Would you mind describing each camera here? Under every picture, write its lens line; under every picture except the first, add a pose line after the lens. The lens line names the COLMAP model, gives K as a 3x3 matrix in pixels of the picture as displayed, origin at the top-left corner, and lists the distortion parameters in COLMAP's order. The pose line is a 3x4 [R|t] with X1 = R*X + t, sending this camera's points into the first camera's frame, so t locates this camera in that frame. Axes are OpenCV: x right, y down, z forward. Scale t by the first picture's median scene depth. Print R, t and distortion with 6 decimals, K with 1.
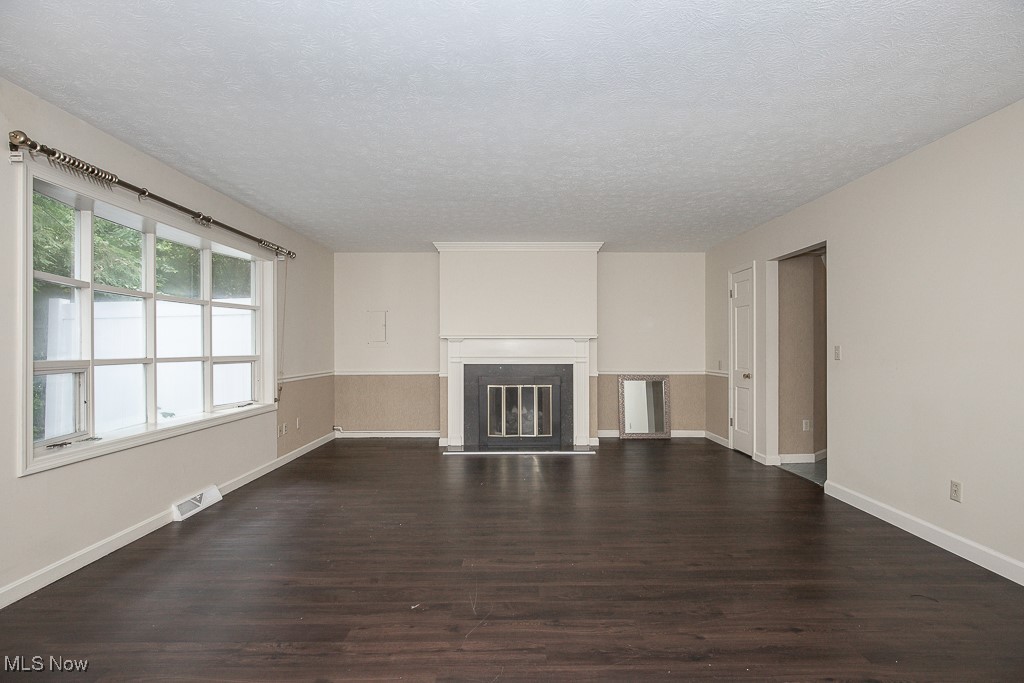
lens RADIAL K [[471.2, 0, 512.7], [0, 471.2, 343.0], [0, 0, 1]] dist [-0.003167, 0.000408]
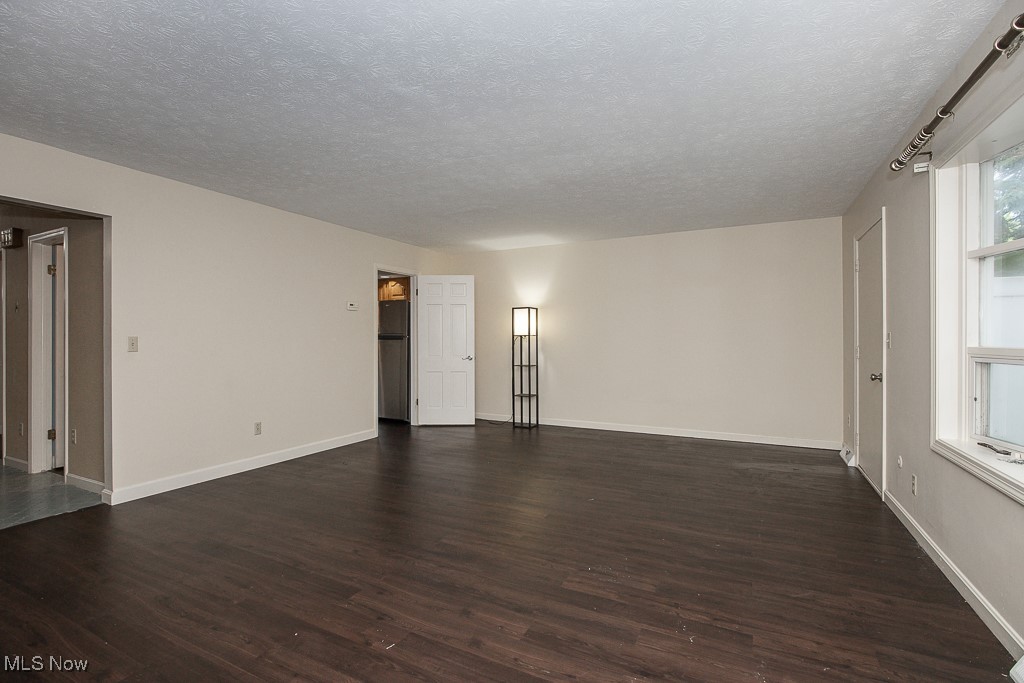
lens RADIAL K [[471.2, 0, 511.6], [0, 471.2, 341.9], [0, 0, 1]] dist [-0.003167, 0.000408]
pose [[-0.890015, 0.000003, 0.455932, -0.543889], [-0.000511, 0.999999, -0.001004, 0.022116], [-0.455932, -0.001127, -0.890014, 1.991739]]
